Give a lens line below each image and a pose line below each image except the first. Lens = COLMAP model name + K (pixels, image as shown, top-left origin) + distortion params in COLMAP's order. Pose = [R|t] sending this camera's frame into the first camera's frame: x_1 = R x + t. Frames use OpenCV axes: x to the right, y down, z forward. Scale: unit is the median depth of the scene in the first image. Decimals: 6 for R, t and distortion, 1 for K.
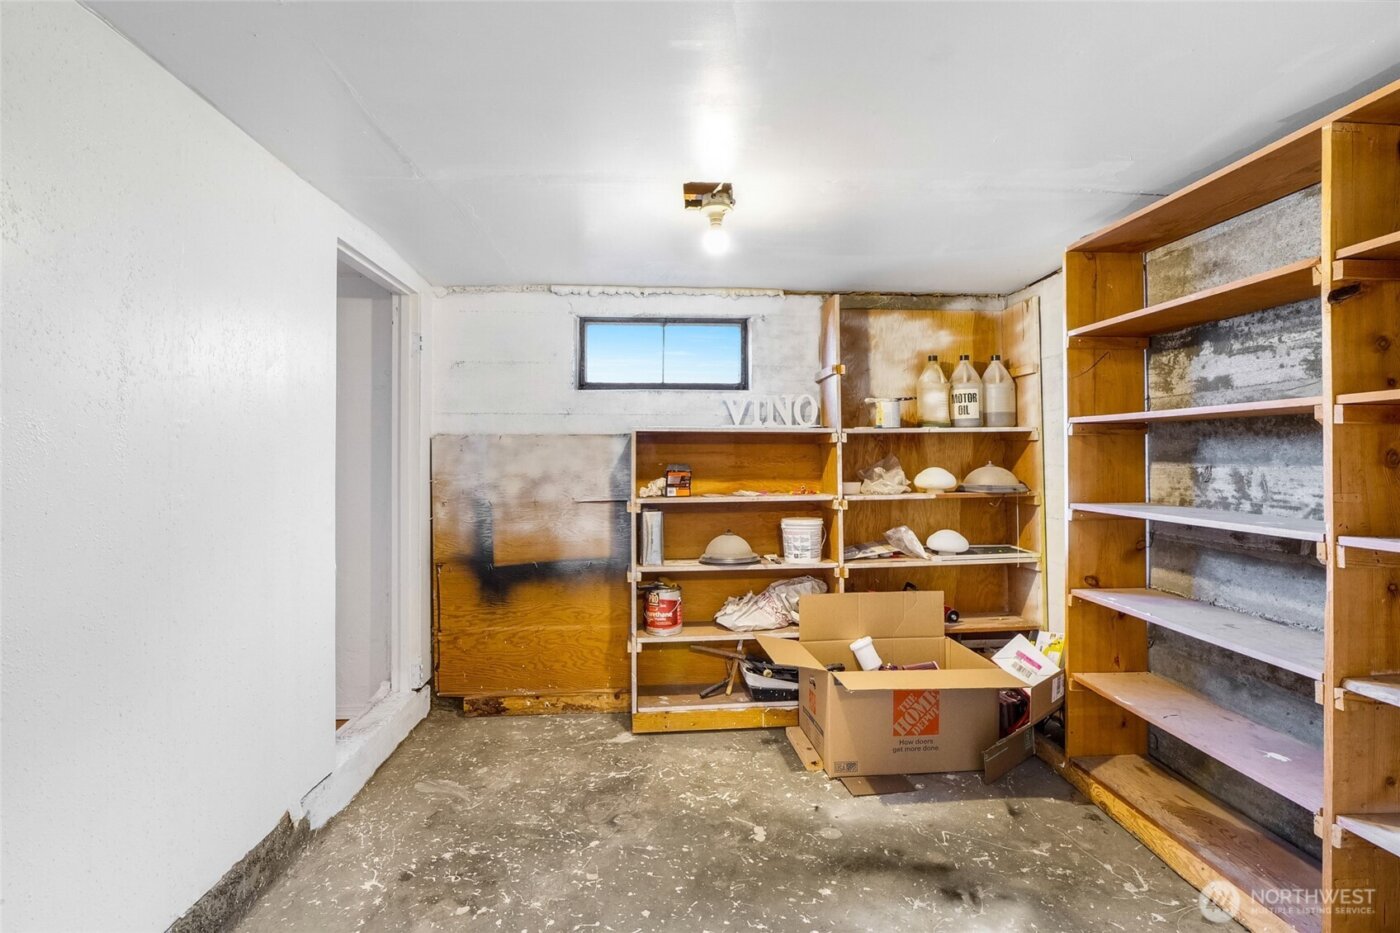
lens RADIAL K [[653.4, 0, 690.6], [0, 653.4, 470.2], [0, 0, 1]] dist [-0.006466, -0.002103]
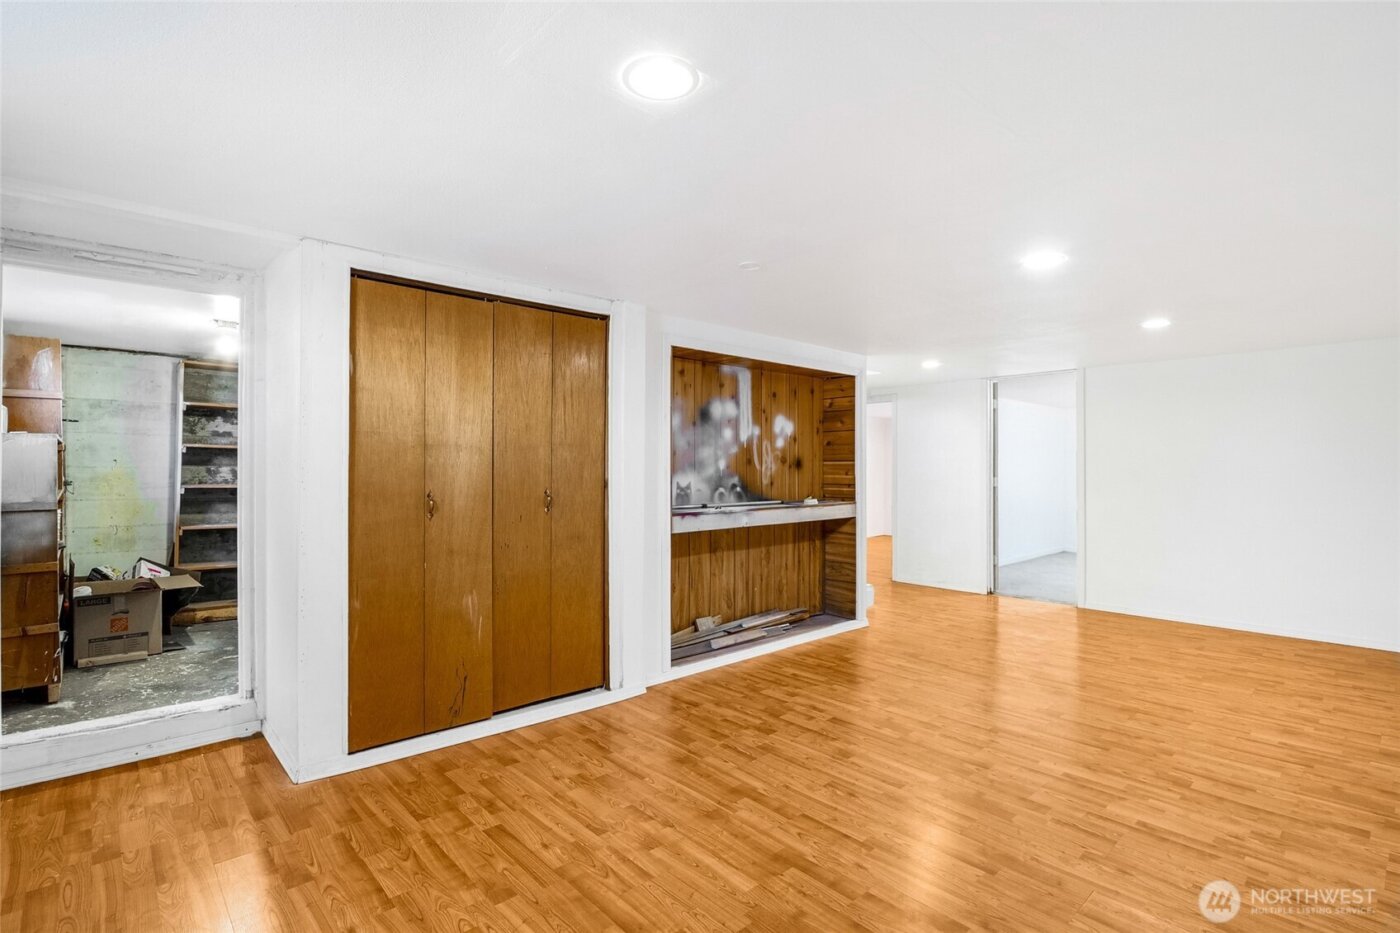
lens RADIAL K [[653.4, 0, 686.0], [0, 653.4, 458.6], [0, 0, 1]] dist [-0.006466, -0.002103]
pose [[-0.608470, 0.009313, 0.793522, -2.313307], [0.006659, 0.999956, -0.006630, -0.010343], [-0.793549, 0.001250, -0.608505, 1.132351]]
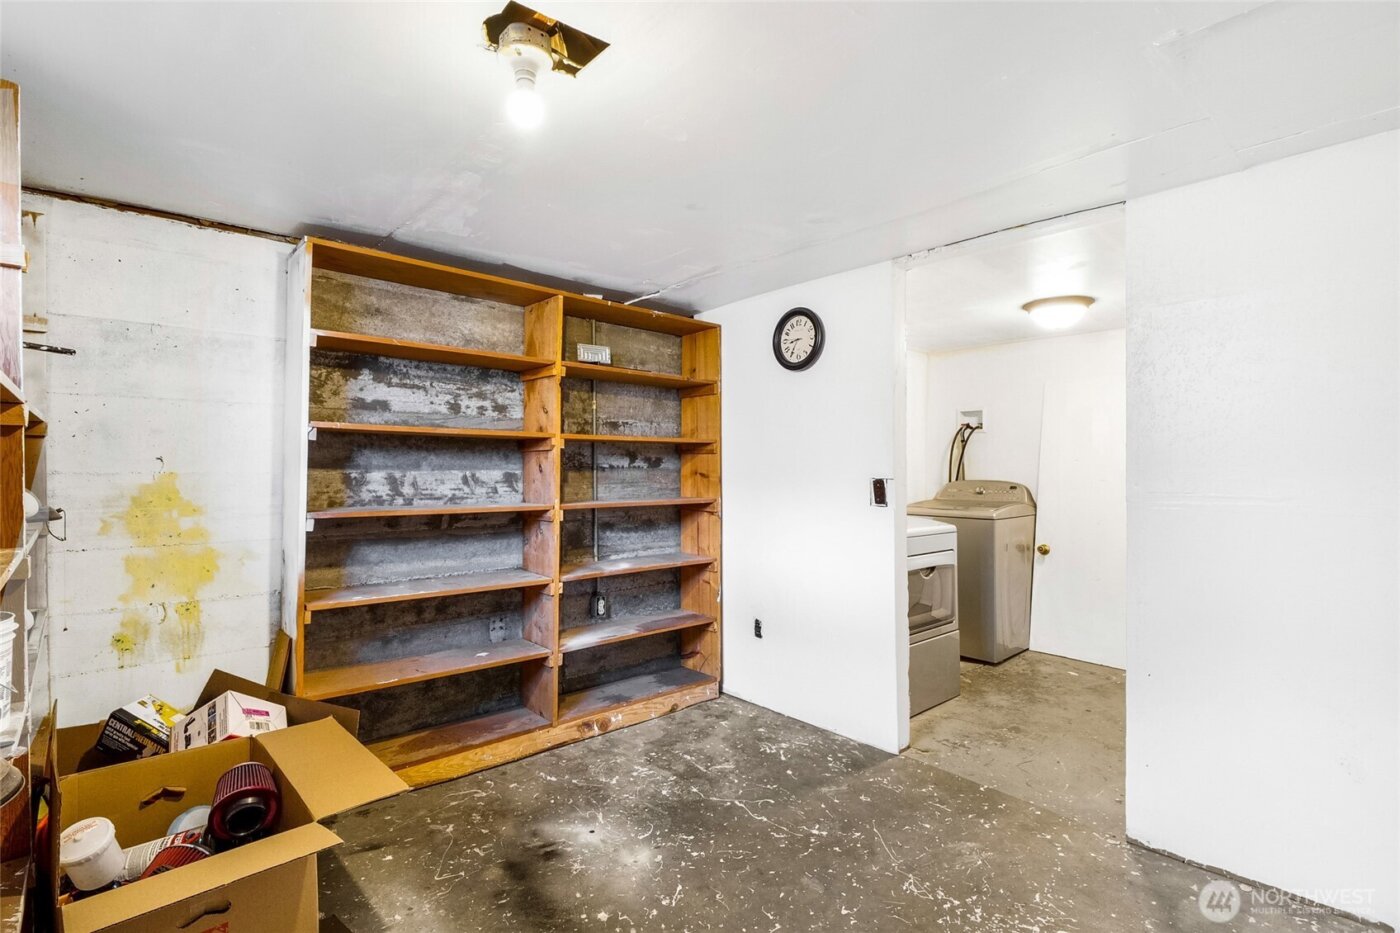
lens RADIAL K [[653.4, 0, 698.2], [0, 653.4, 457.7], [0, 0, 1]] dist [-0.006466, -0.002103]
pose [[-0.613180, 0.010993, 0.789867, -0.567170], [0.011455, 0.999922, -0.005024, -0.019705], [-0.789860, 0.005968, -0.613258, 1.298309]]
